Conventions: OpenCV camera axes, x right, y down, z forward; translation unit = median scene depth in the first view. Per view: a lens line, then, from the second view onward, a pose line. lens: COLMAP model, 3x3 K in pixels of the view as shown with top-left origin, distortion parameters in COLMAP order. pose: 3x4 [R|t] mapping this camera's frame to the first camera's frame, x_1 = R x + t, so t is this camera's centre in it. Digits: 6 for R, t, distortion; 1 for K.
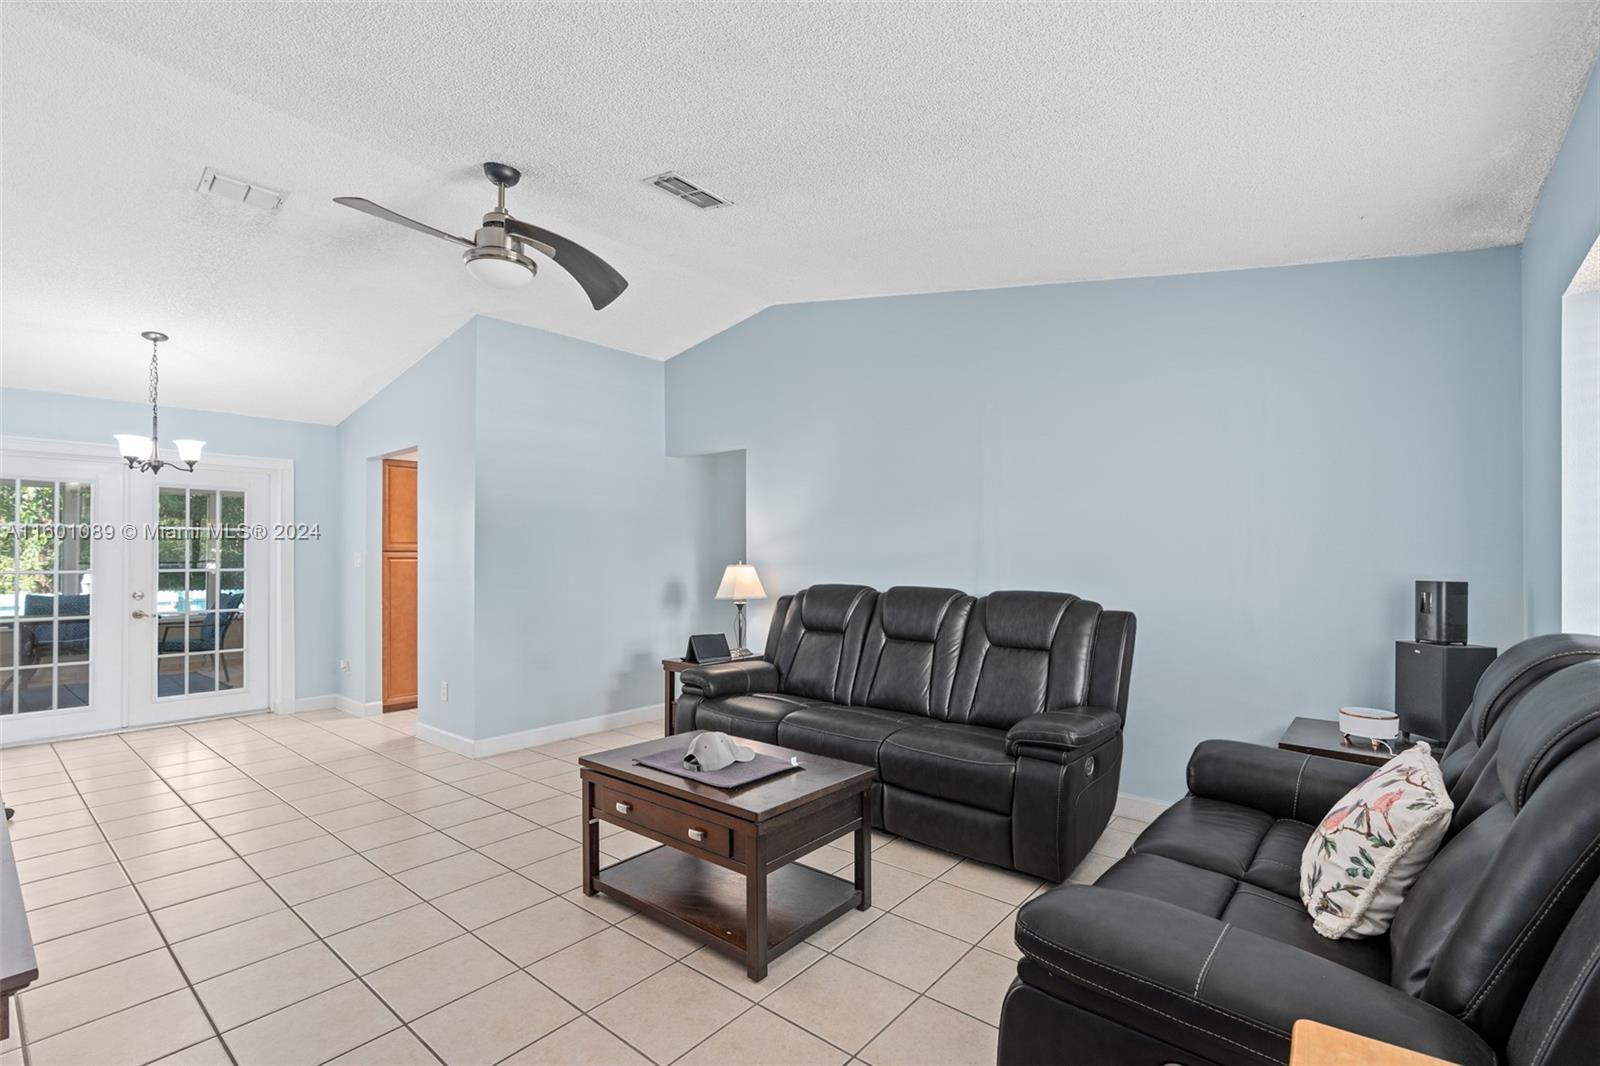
lens RADIAL K [[720.7, 0, 803.6], [0, 720.7, 548.3], [0, 0, 1]] dist [-0.000099, -0.000132]
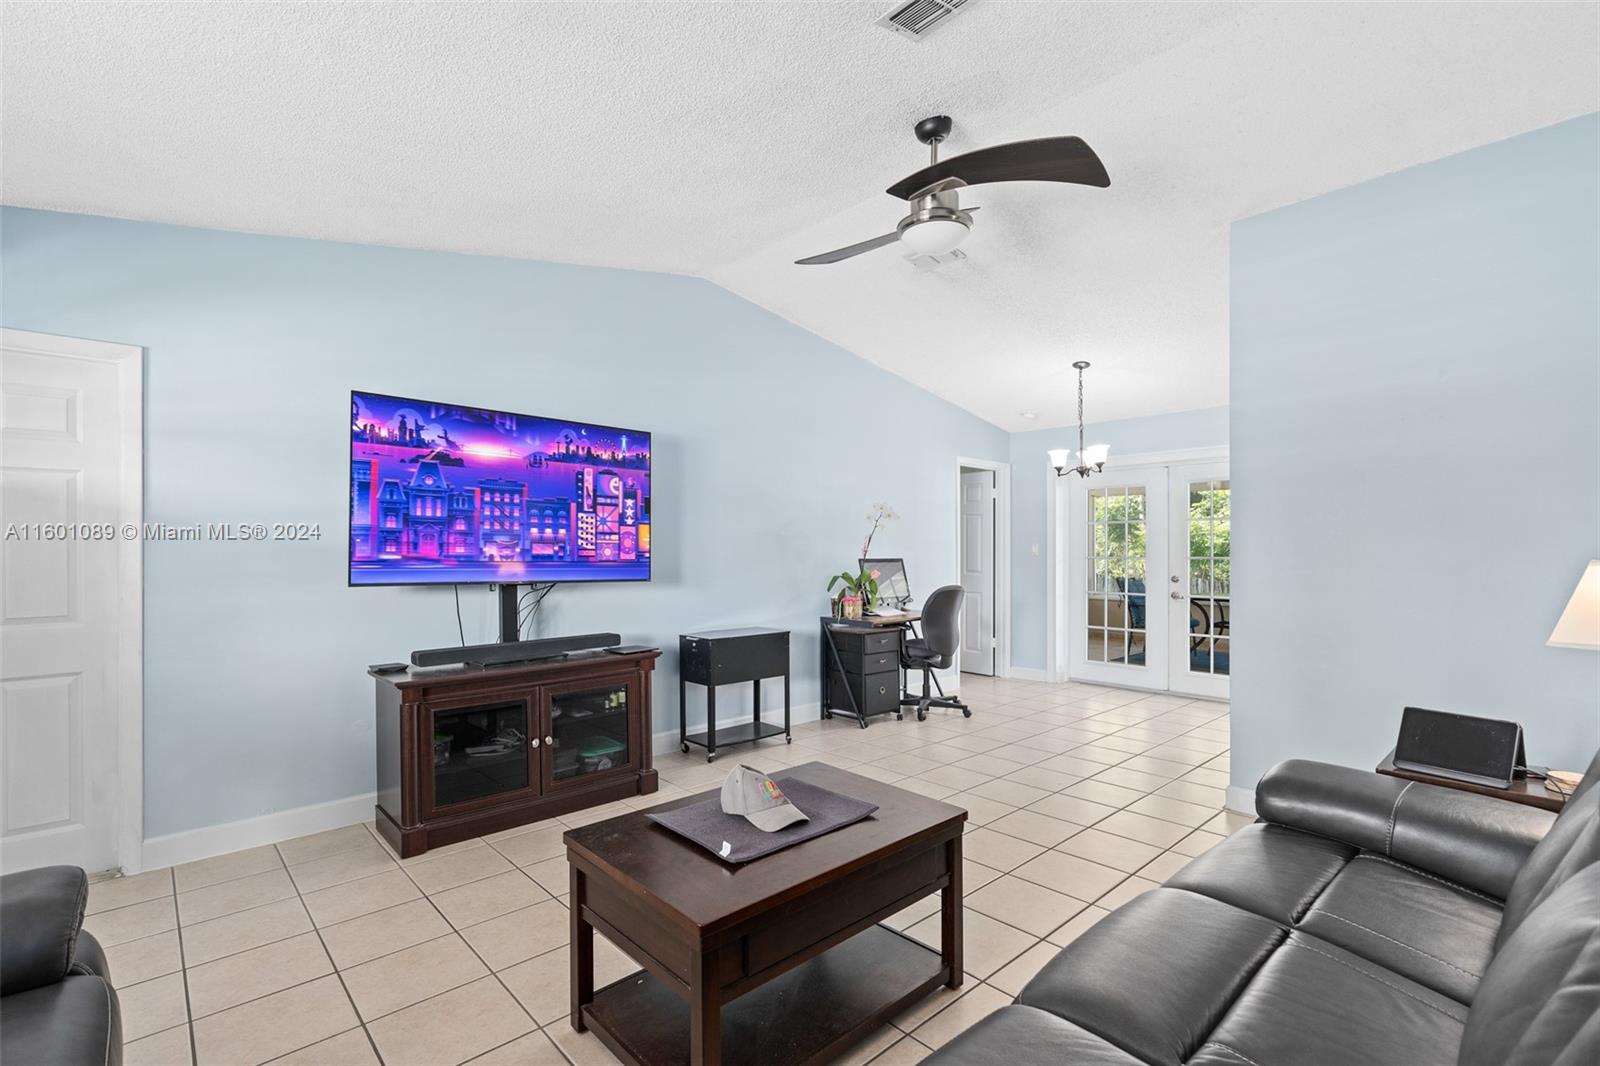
lens RADIAL K [[720.7, 0, 803.6], [0, 720.7, 548.3], [0, 0, 1]] dist [-0.000099, -0.000132]
pose [[-0.126688, 0.002490, -0.991940, 0.358162], [0.001381, 0.999996, 0.002334, 0.013224], [0.991942, -0.001074, -0.126691, 0.649210]]
